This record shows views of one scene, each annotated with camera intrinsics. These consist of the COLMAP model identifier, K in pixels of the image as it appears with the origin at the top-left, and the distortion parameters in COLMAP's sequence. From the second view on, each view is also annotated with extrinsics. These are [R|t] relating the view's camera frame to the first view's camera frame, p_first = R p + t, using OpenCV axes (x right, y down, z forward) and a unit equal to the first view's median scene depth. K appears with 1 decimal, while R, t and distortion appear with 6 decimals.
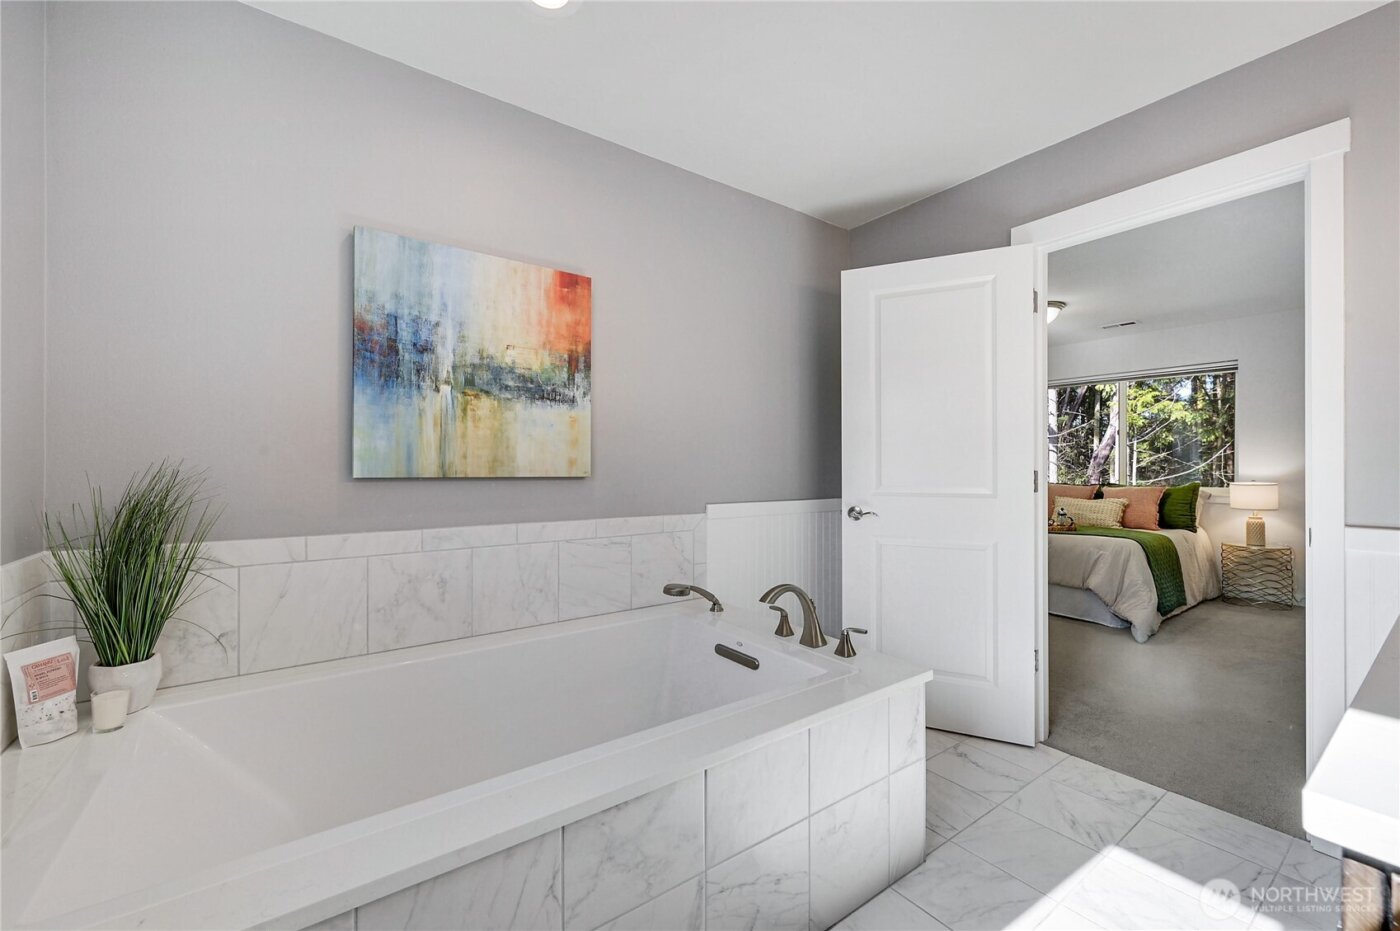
lens RADIAL K [[591.8, 0, 695.9], [0, 591.8, 461.7], [0, 0, 1]] dist [-0.000703, 0.000690]
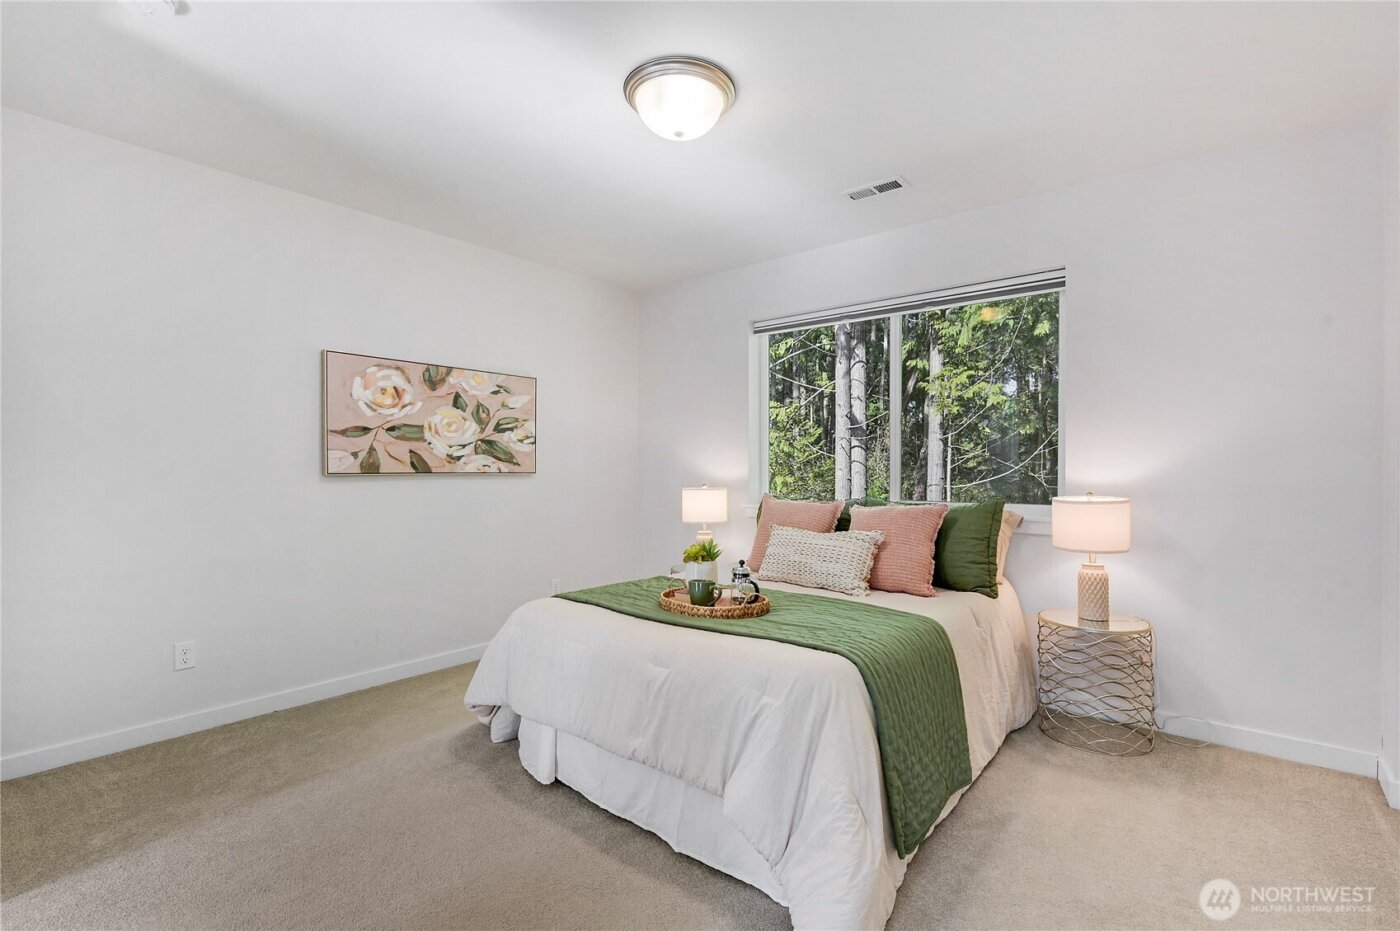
lens RADIAL K [[644.3, 0, 703.3], [0, 644.3, 468.4], [0, 0, 1]] dist [0.000708, 0.001643]
pose [[0.971494, -0.007223, 0.236953, 0.453757], [0.004939, 0.999935, 0.010232, 0.001009], [-0.237011, -0.008770, 0.971467, 0.503251]]
